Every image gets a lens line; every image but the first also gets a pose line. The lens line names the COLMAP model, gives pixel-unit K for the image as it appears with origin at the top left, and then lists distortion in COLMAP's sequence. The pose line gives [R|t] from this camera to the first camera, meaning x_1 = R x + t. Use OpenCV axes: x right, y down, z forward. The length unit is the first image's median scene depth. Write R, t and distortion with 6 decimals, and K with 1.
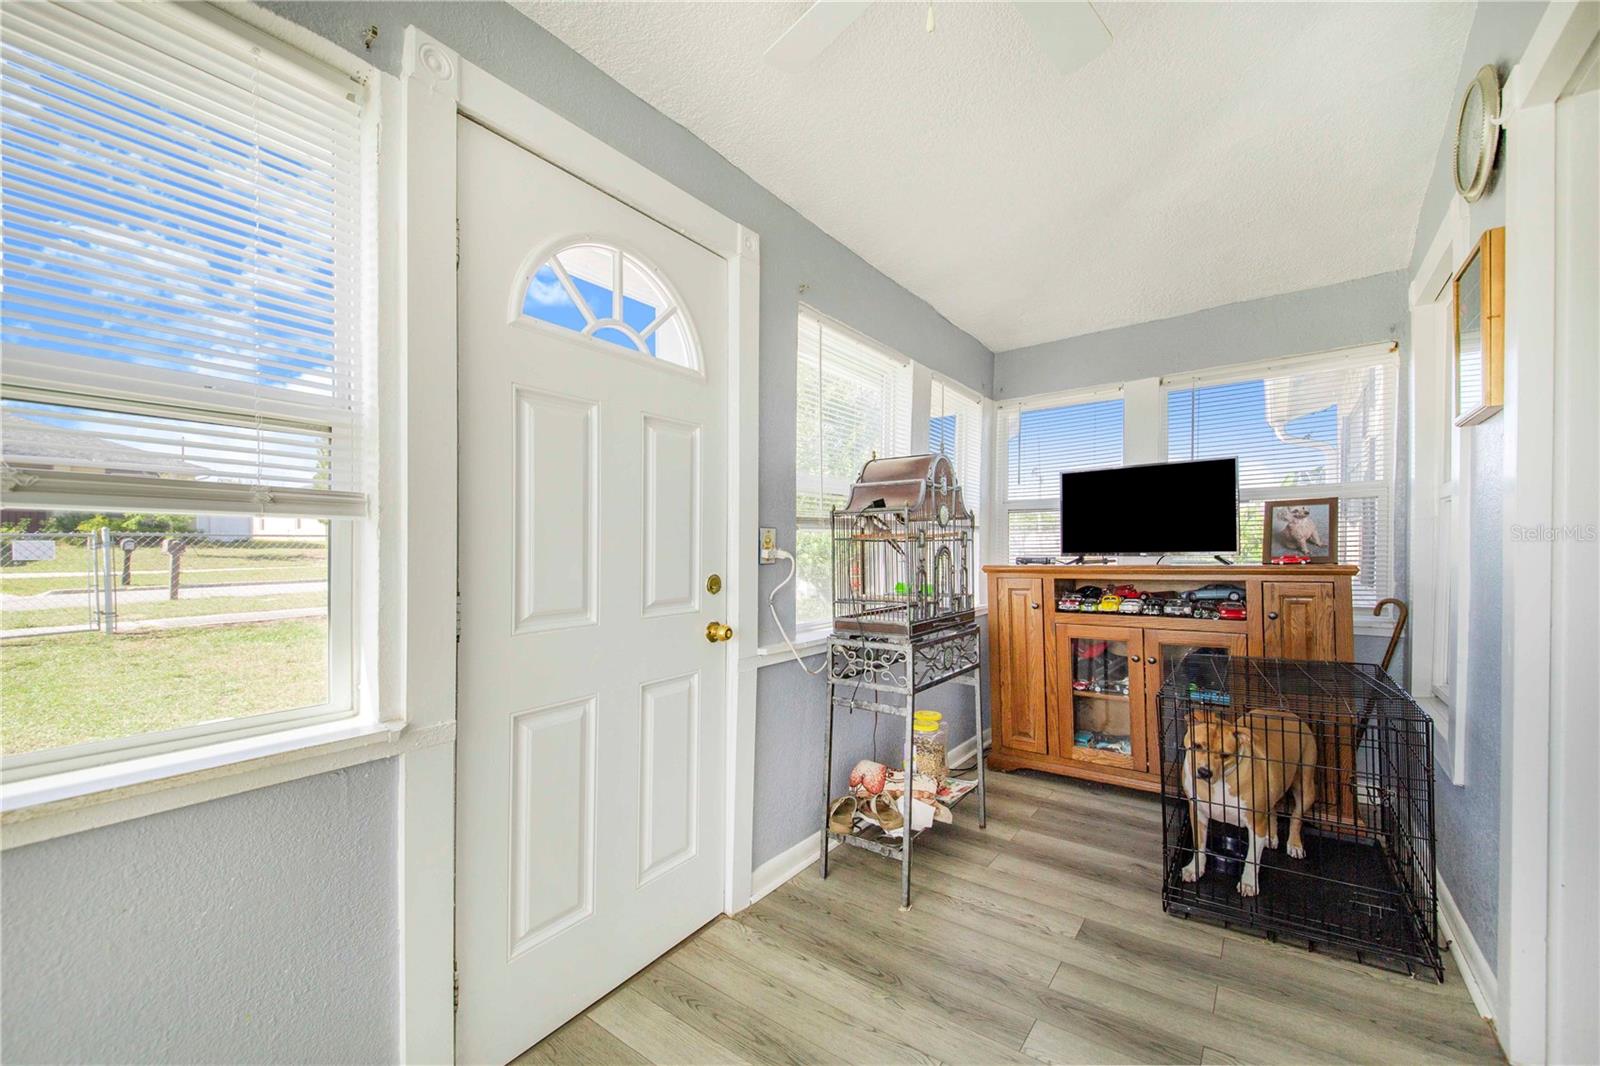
lens RADIAL K [[635.4, 0, 805.4], [0, 635.4, 545.4], [0, 0, 1]] dist [0.025344, -0.004883]
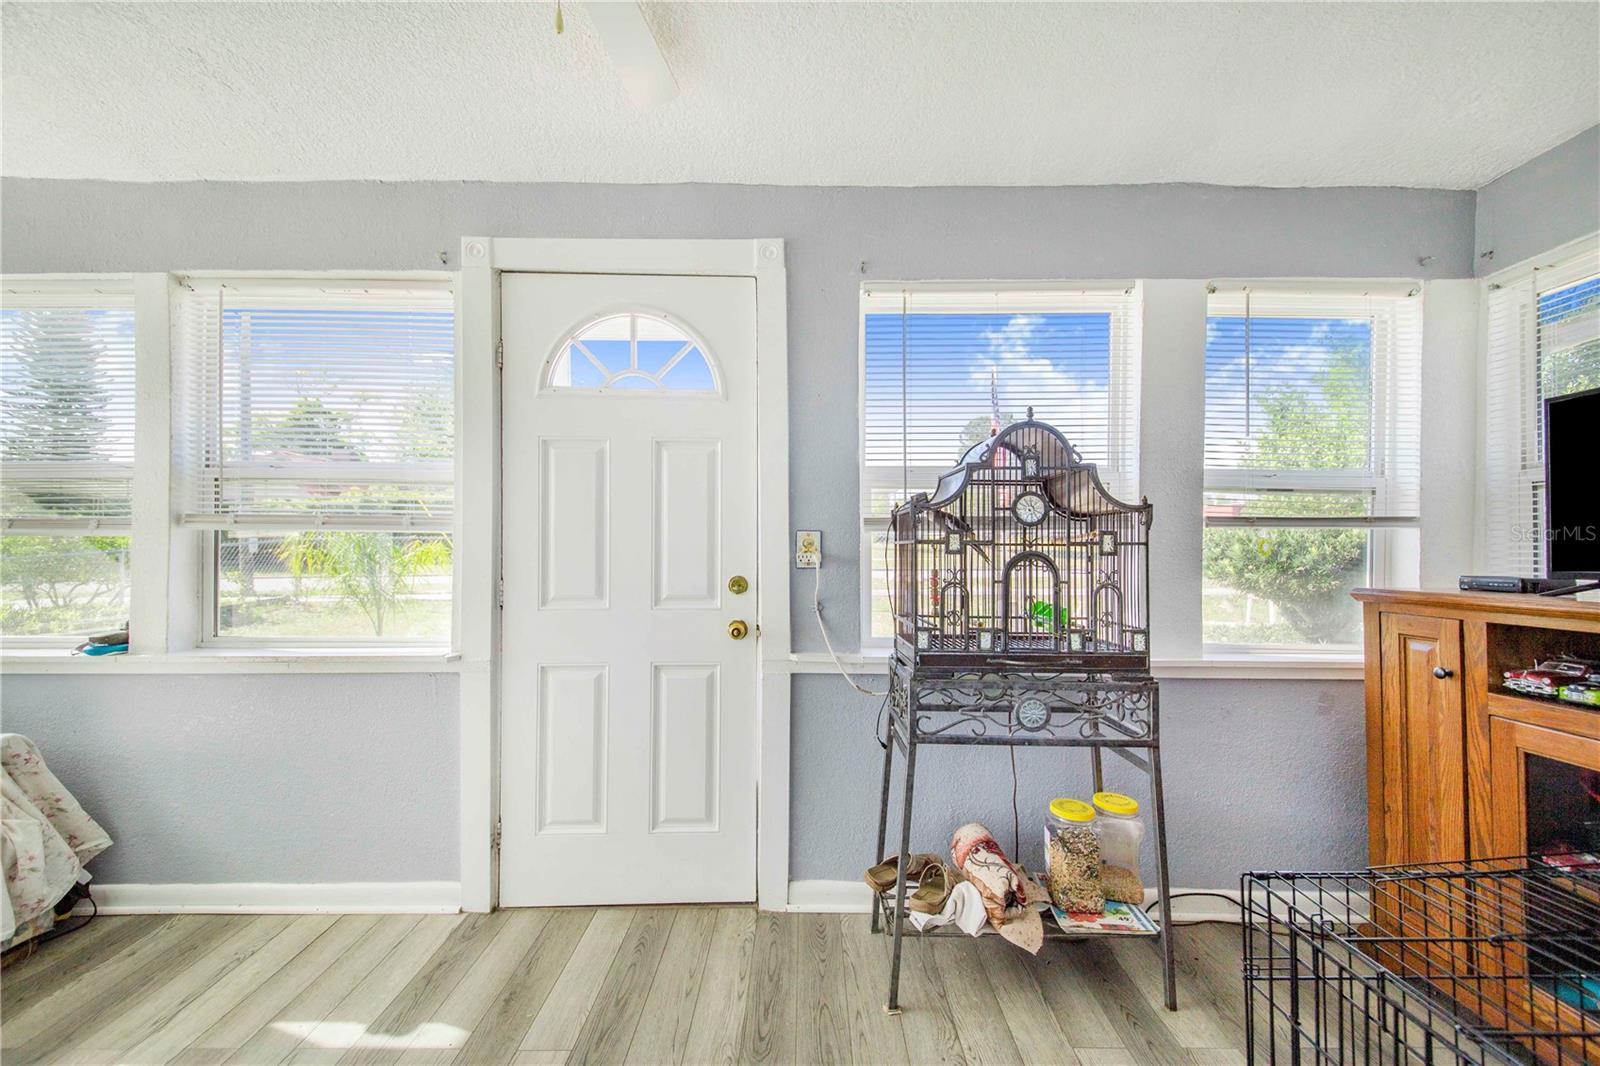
lens RADIAL K [[635.4, 0, 804.8], [0, 635.4, 533.5], [0, 0, 1]] dist [0.025344, -0.004883]
pose [[0.591343, -0.008407, -0.806376, 0.705300], [-0.003887, 0.999904, -0.013275, -0.010858], [0.806411, 0.010984, 0.591254, 0.417516]]
